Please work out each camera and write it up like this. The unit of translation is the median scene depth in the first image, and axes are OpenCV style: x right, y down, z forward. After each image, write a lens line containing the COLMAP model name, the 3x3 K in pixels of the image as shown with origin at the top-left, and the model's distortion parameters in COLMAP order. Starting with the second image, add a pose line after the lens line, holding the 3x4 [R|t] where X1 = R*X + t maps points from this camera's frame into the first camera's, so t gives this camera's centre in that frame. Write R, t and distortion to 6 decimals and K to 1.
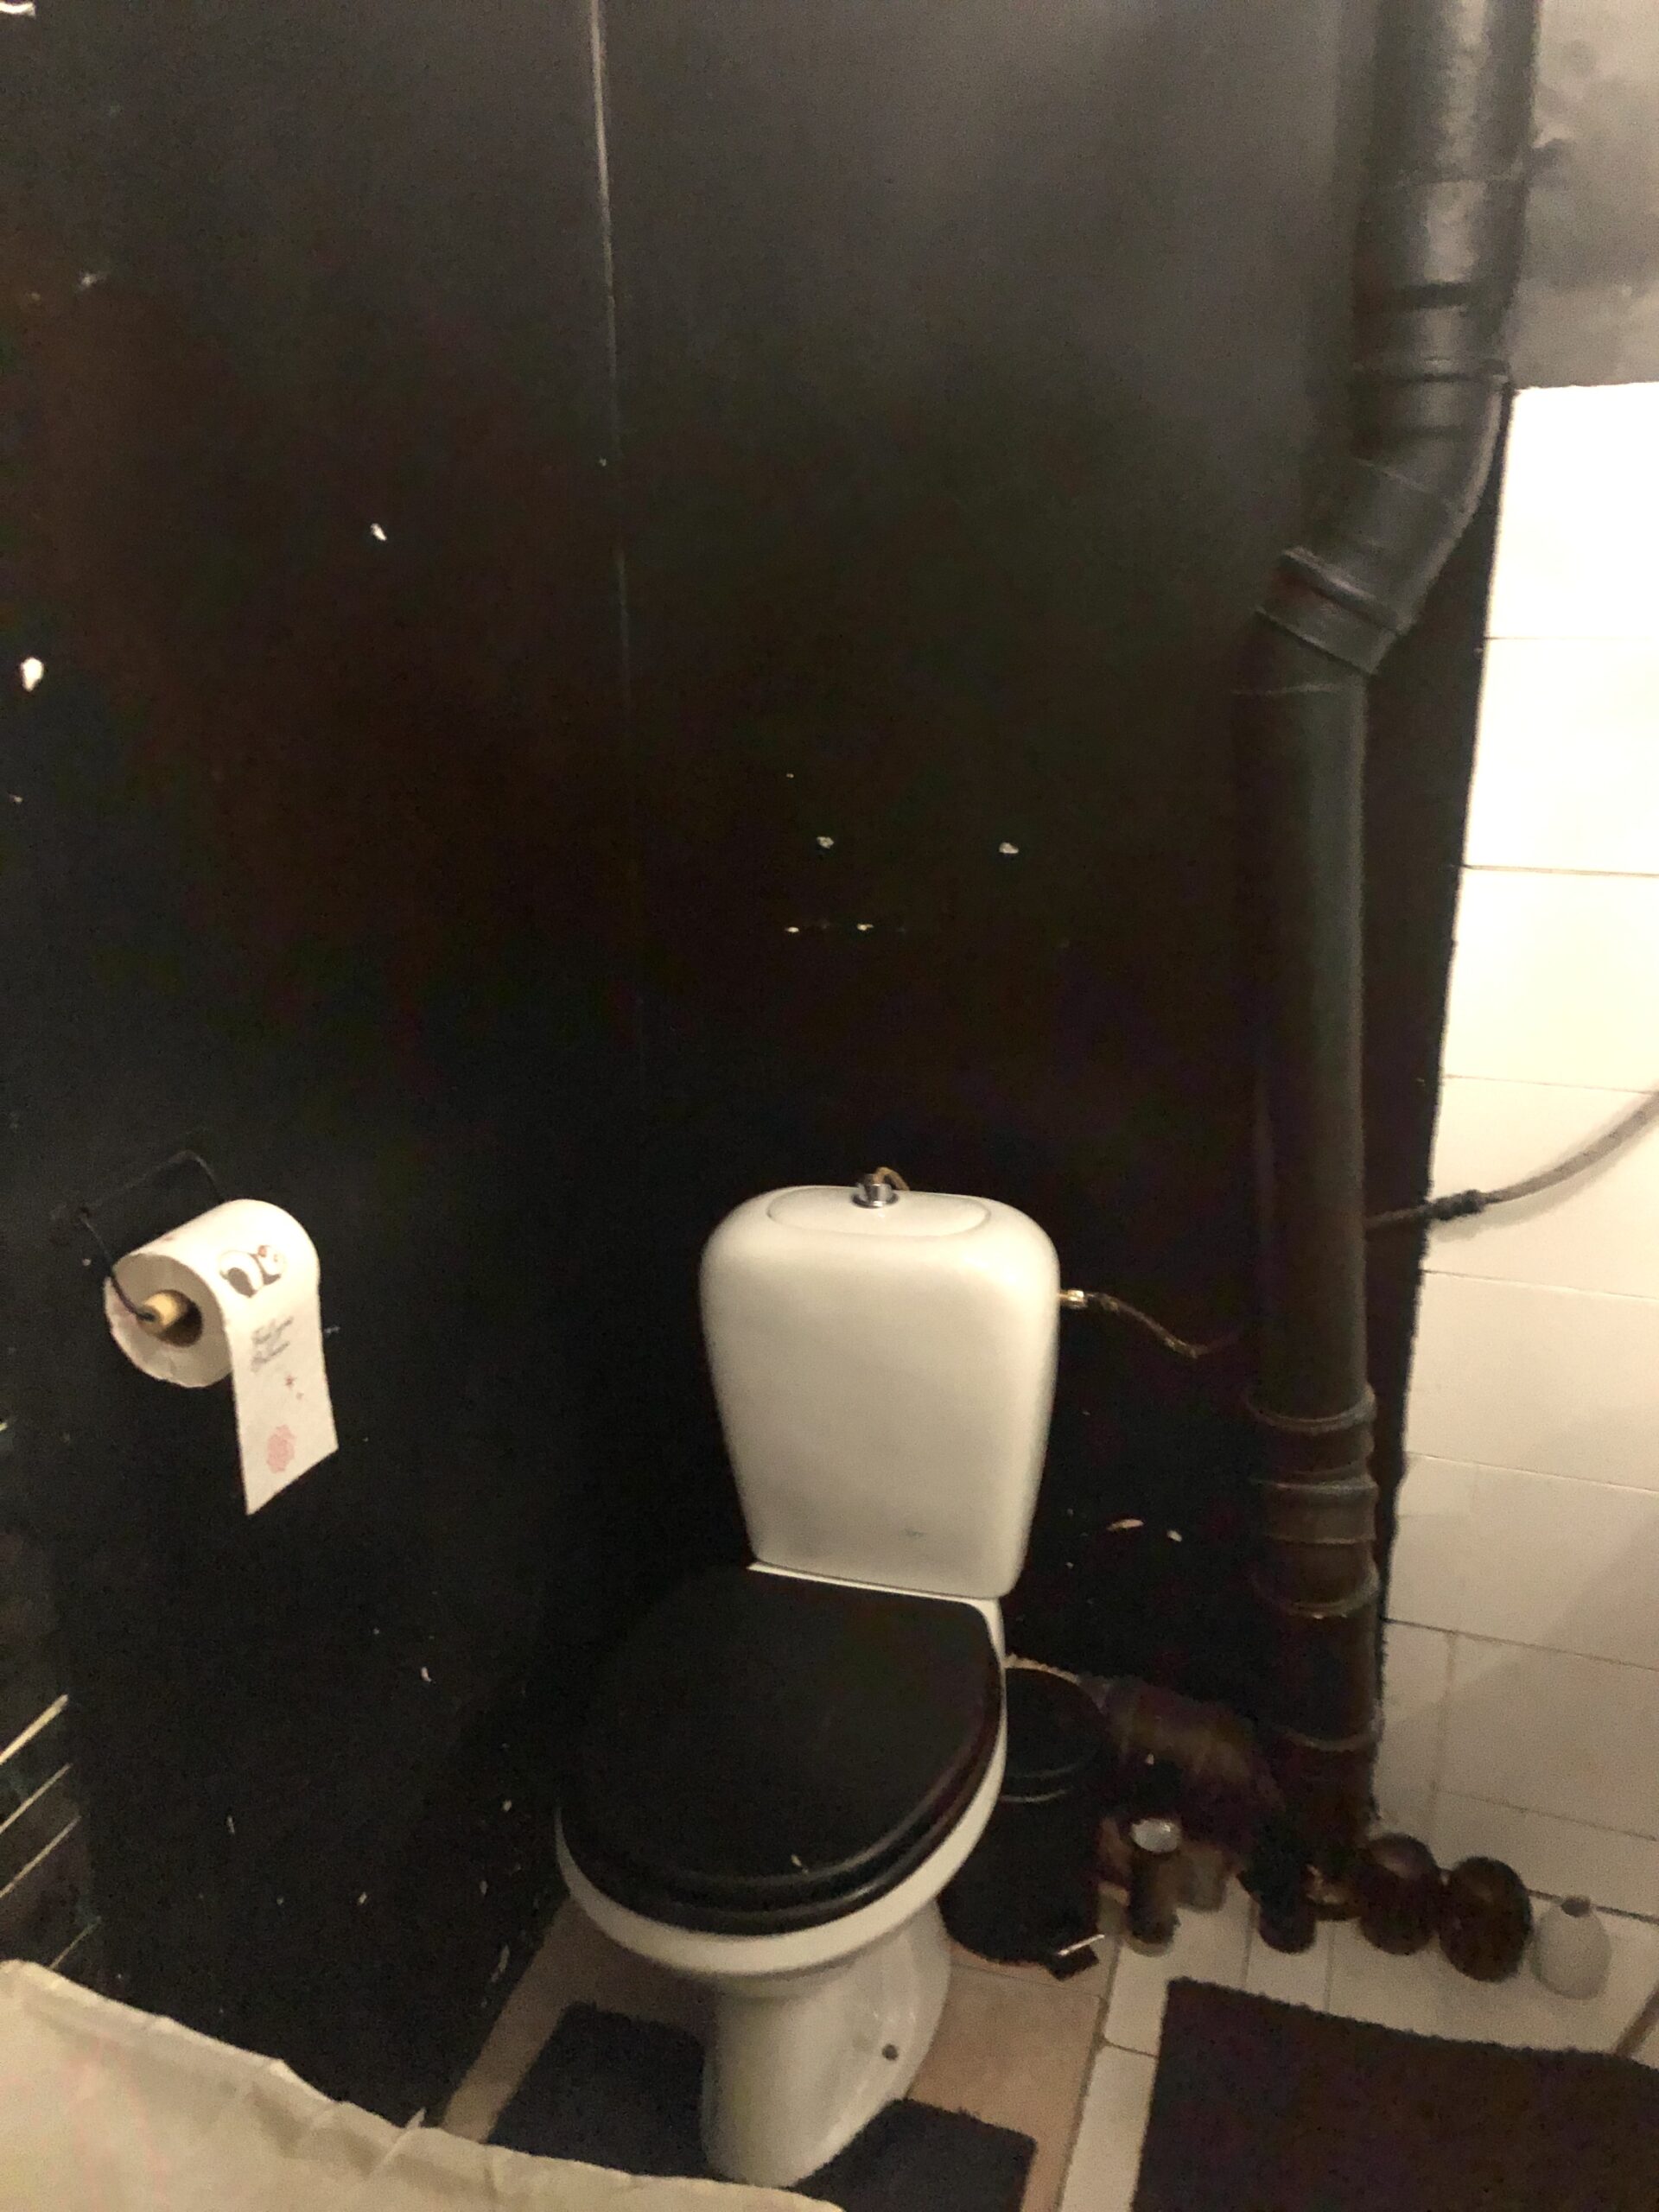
lens RADIAL K [[1735.8, 0, 829.5], [0, 1735.8, 1106.0], [0, 0, 1]] dist [0.051876, -0.062563]
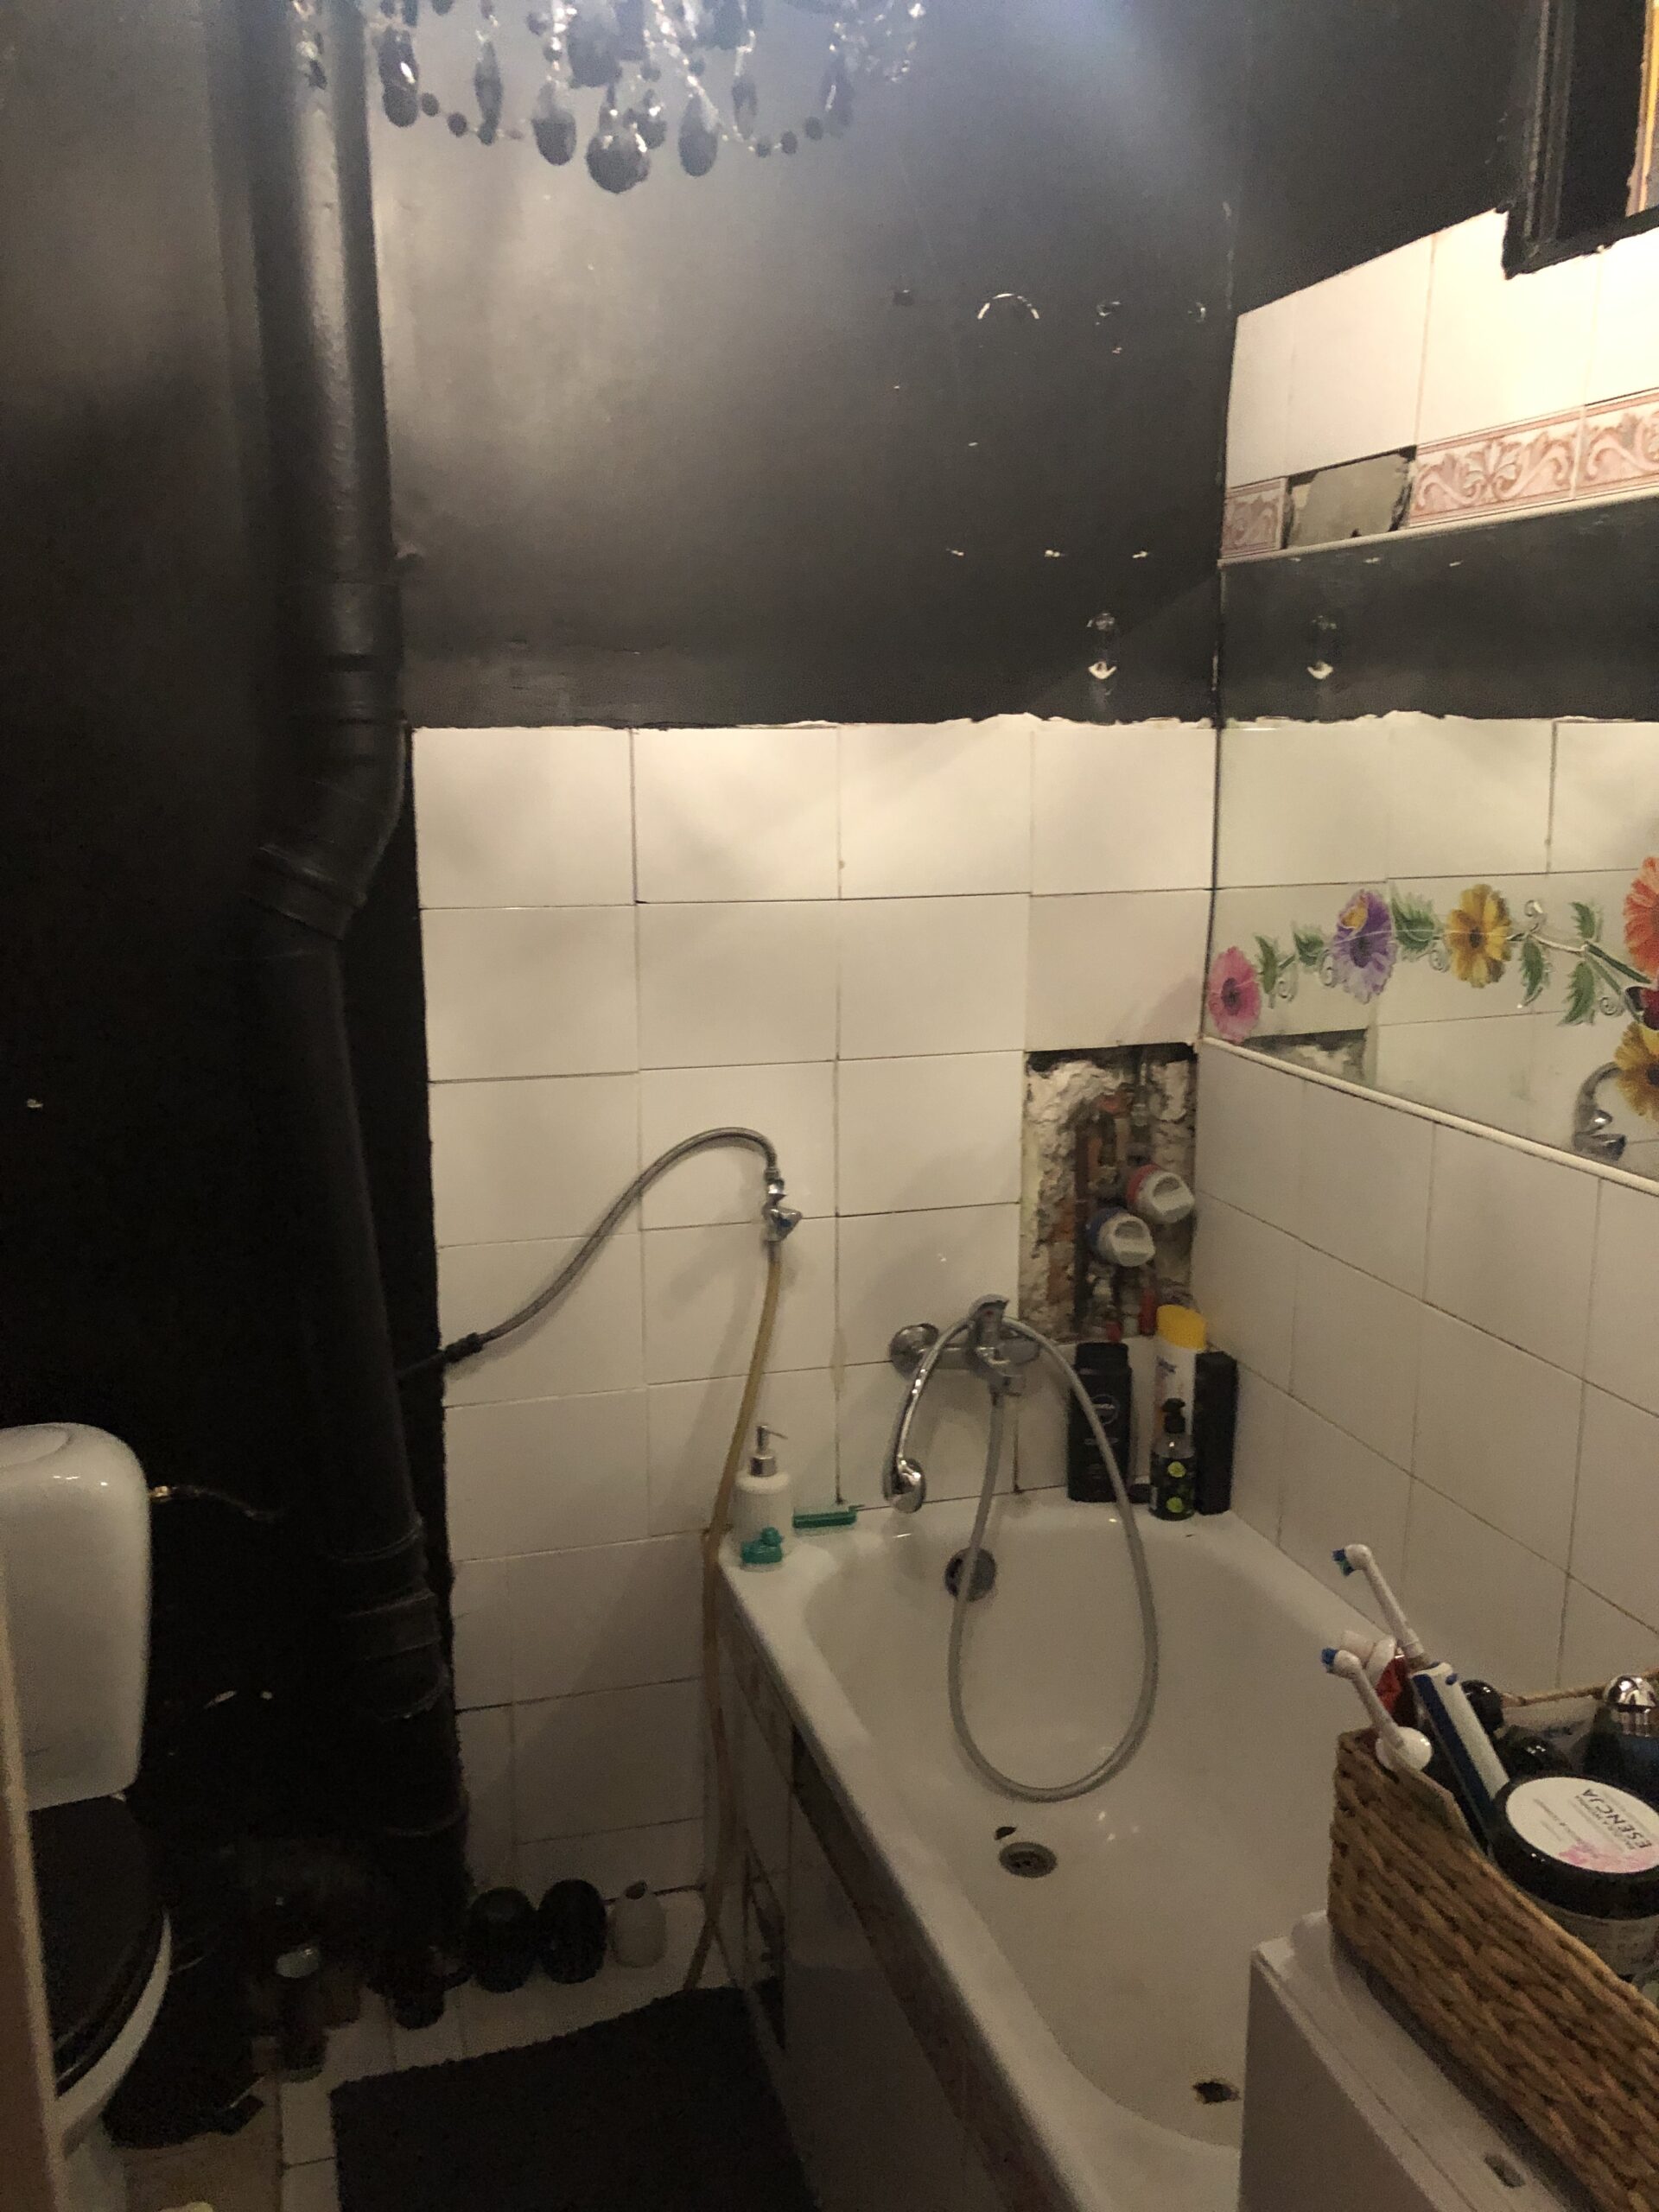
lens RADIAL K [[1831.9, 0, 827.2], [0, 1831.9, 1081.8], [0, 0, 1]] dist [-0.001621, 0.026620]
pose [[0.802344, -0.093328, 0.589520, -0.184124], [0.179493, 0.979708, -0.089193, 0.033453], [-0.569233, 0.177378, 0.802815, -0.230879]]
